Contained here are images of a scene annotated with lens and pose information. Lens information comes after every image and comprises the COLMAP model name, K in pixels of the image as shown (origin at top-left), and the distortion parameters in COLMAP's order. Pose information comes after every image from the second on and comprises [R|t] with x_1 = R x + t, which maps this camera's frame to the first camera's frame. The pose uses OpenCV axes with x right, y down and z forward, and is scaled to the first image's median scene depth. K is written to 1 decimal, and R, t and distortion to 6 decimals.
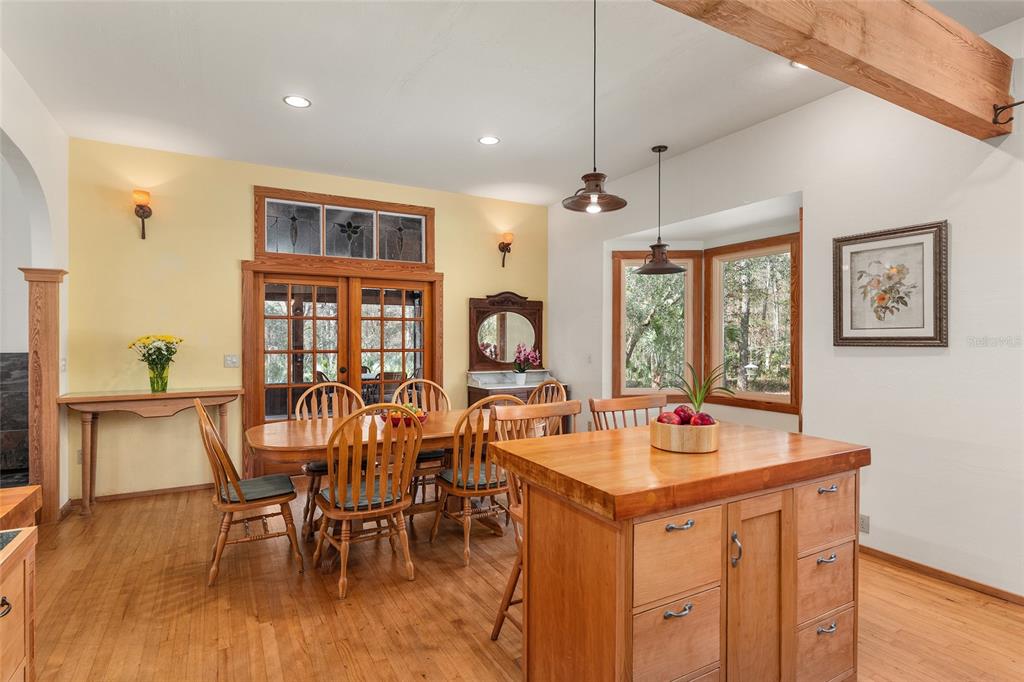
lens RADIAL K [[522.7, 0, 512.0], [0, 522.7, 341.0], [0, 0, 1]] dist [0.000607, -0.000236]
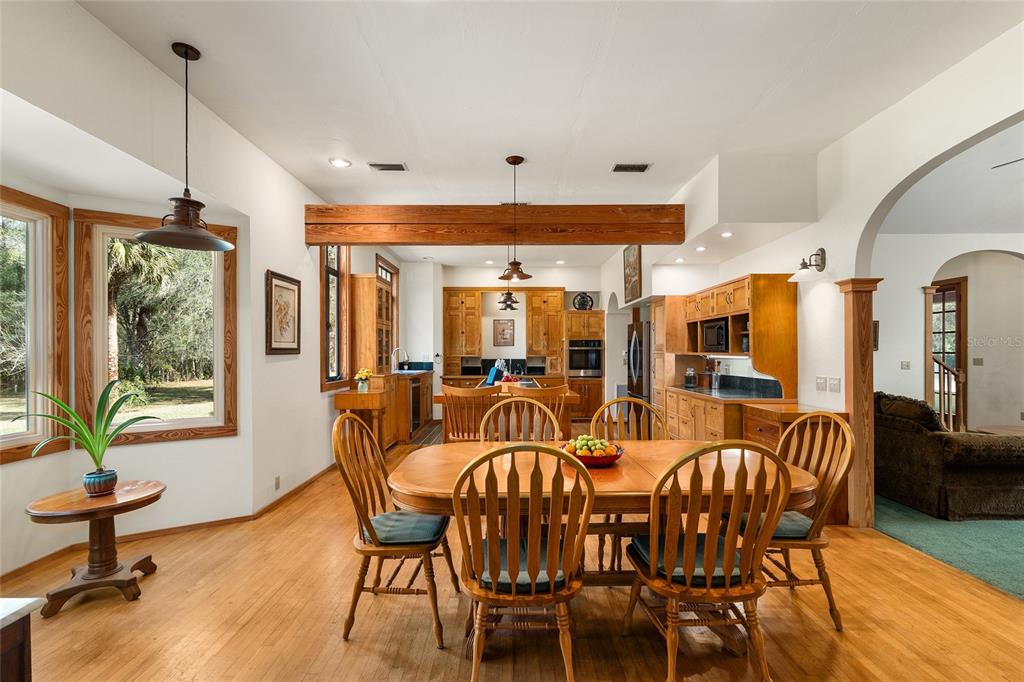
lens RADIAL K [[459.7, 0, 513.6], [0, 459.7, 351.0], [0, 0, 1]] dist [-0.001080, -0.000147]
pose [[-0.874479, 0.001939, 0.485060, -0.303700], [0.003871, 0.999988, 0.002980, -0.000245], [-0.485049, 0.004483, -0.874476, 1.158586]]
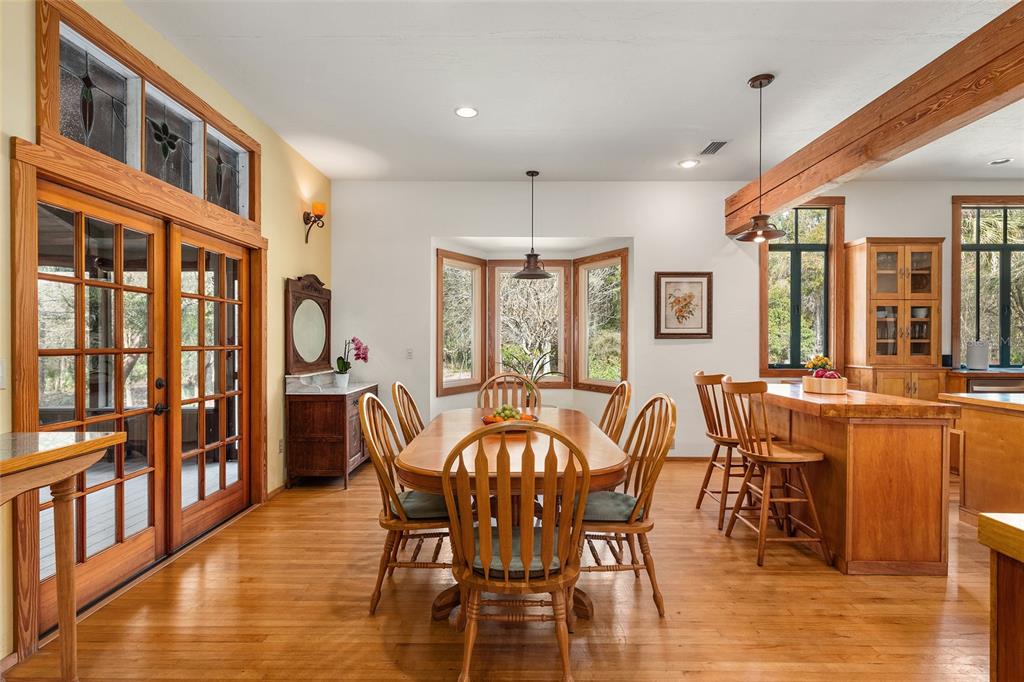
lens RADIAL K [[498.6, 0, 512.0], [0, 498.6, 341.0], [0, 0, 1]] dist [0.002255, 0.000089]
pose [[0.493418, -0.000521, 0.869792, -0.645385], [0.002761, 0.999996, -0.000967, 0.011823], [-0.869788, 0.002878, 0.493418, 0.431274]]
